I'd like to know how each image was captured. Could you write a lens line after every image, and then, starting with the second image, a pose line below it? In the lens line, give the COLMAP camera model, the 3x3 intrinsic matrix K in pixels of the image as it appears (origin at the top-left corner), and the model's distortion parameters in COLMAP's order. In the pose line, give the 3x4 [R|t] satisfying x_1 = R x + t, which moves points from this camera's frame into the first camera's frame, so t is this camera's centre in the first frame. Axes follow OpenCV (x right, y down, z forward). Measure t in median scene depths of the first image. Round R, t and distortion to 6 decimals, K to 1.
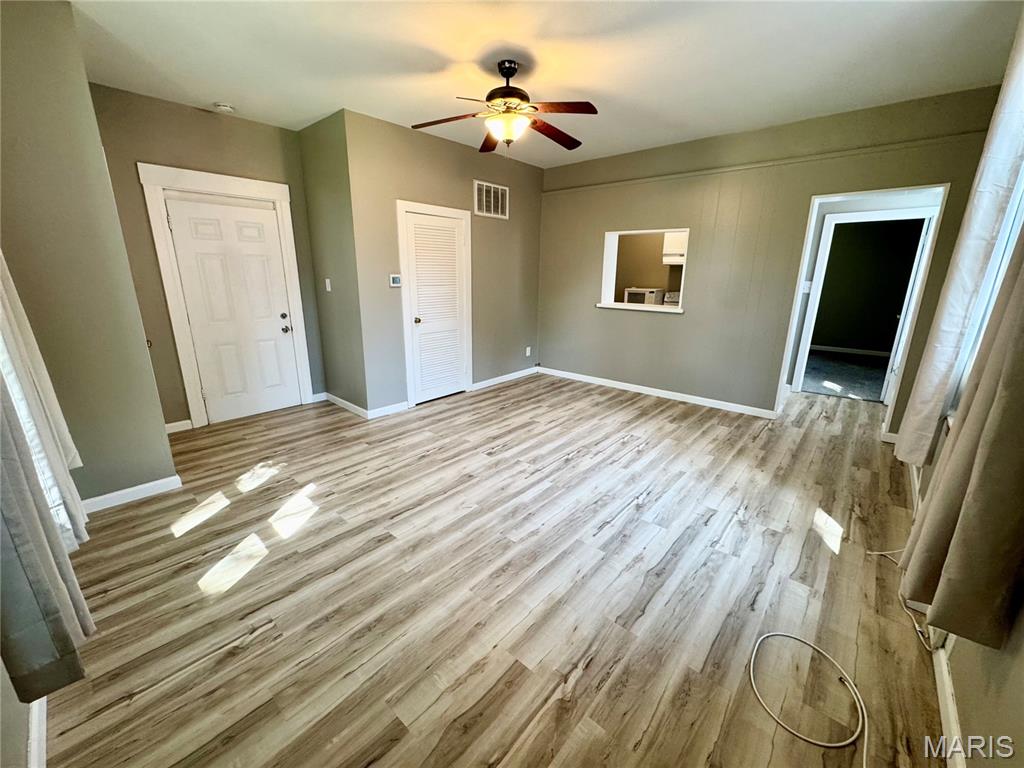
lens RADIAL K [[409.1, 0, 511.3], [0, 409.1, 383.3], [0, 0, 1]] dist [-0.001498, 0.000089]
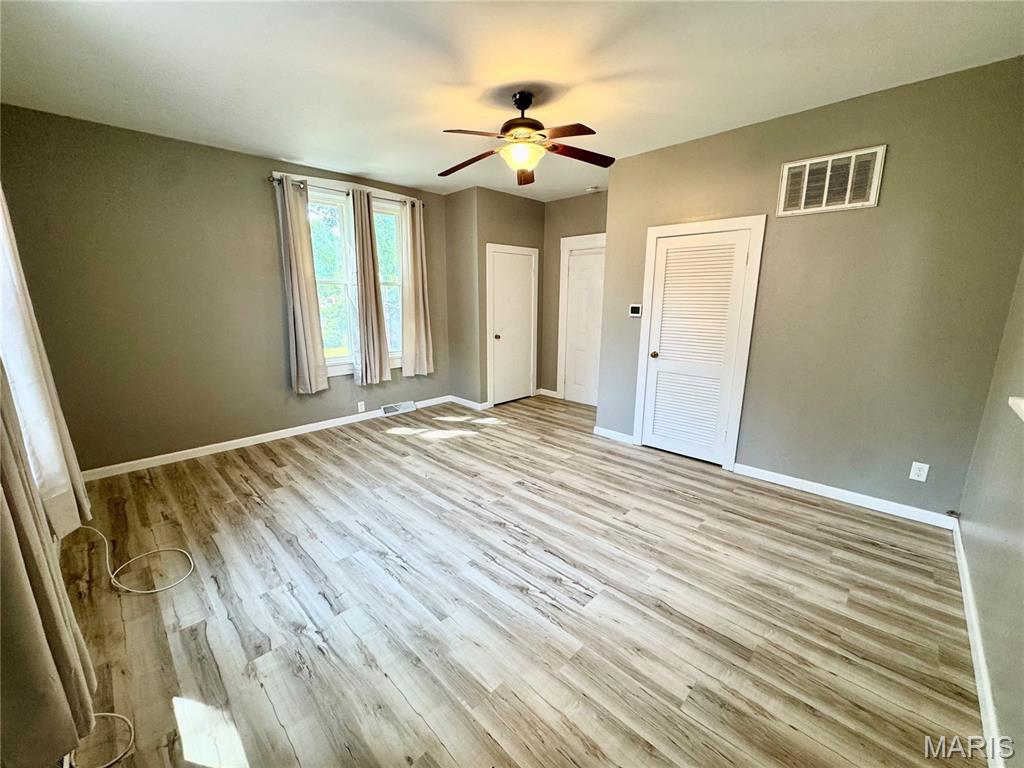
lens RADIAL K [[409.1, 0, 511.3], [0, 409.1, 383.3], [0, 0, 1]] dist [-0.001498, 0.000089]
pose [[-0.049197, 0.201020, -0.978351, 0.958166], [-0.264856, 0.941844, 0.206837, -0.279682], [0.963032, 0.269298, 0.006905, 1.001331]]
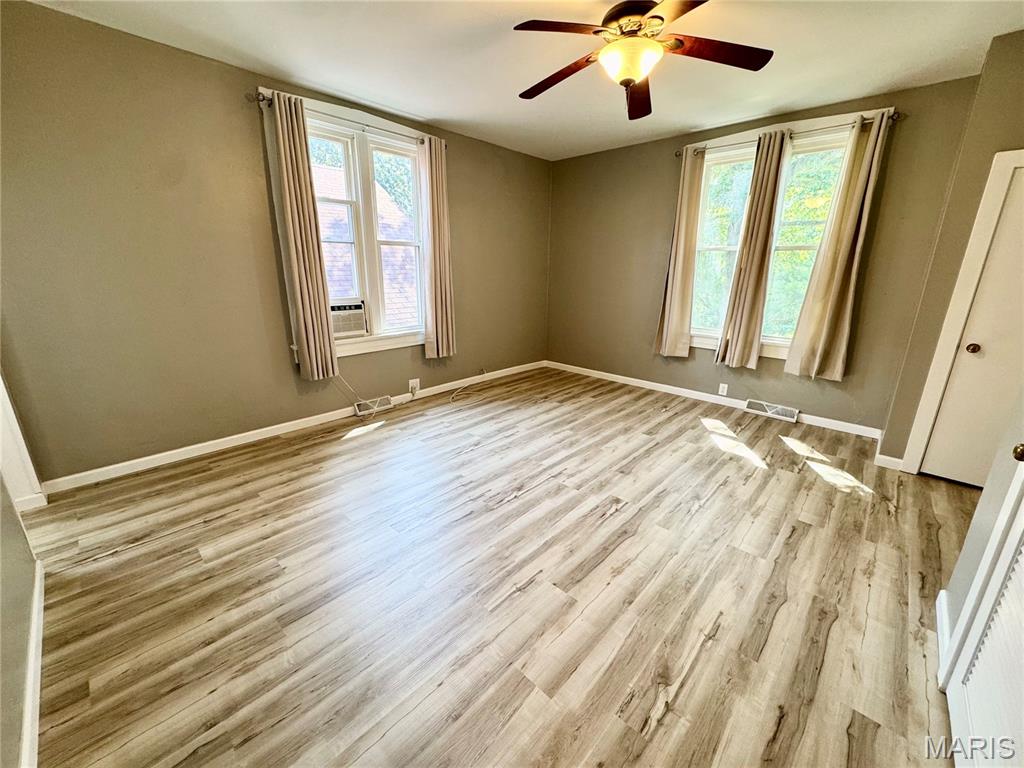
lens RADIAL K [[409.1, 0, 511.3], [0, 409.1, 383.3], [0, 0, 1]] dist [-0.001498, 0.000089]
pose [[-0.999318, -0.028068, 0.023977, 0.149709], [-0.011548, 0.854606, 0.519148, -0.463847], [-0.035062, 0.518517, -0.854348, 1.717382]]
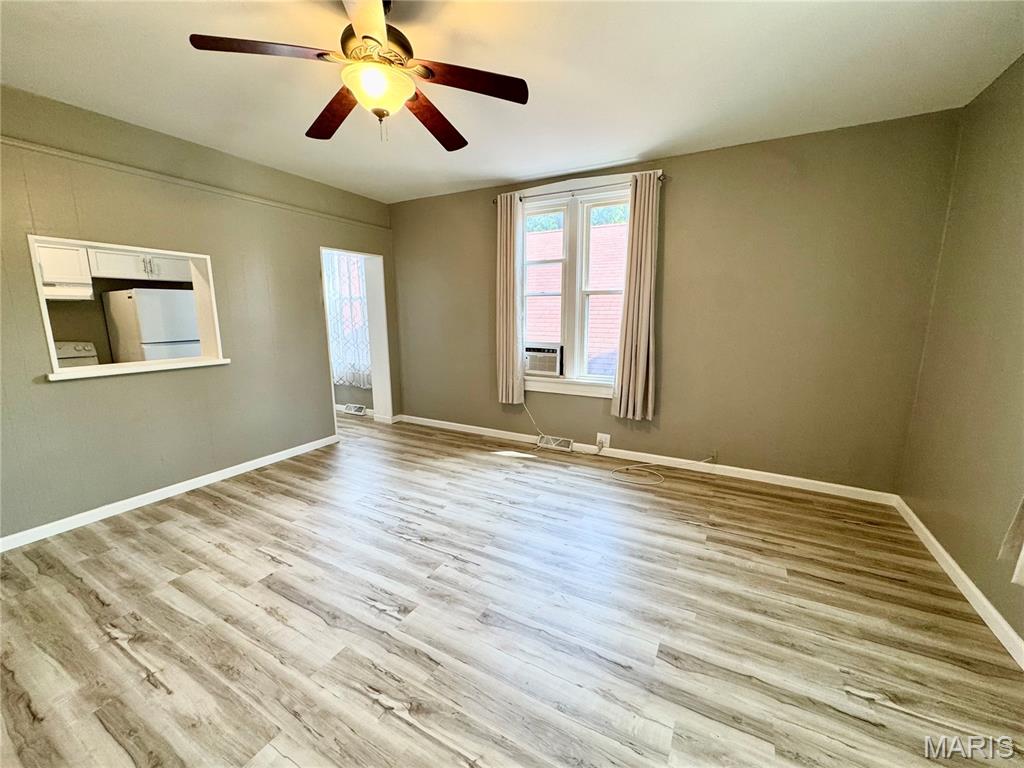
lens RADIAL K [[409.1, 0, 511.3], [0, 409.1, 383.3], [0, 0, 1]] dist [-0.001498, 0.000089]
pose [[-0.219308, -0.177626, 0.959350, -0.667756], [0.255039, 0.938662, 0.232098, -0.266210], [-0.941732, 0.295573, -0.160554, 0.937826]]
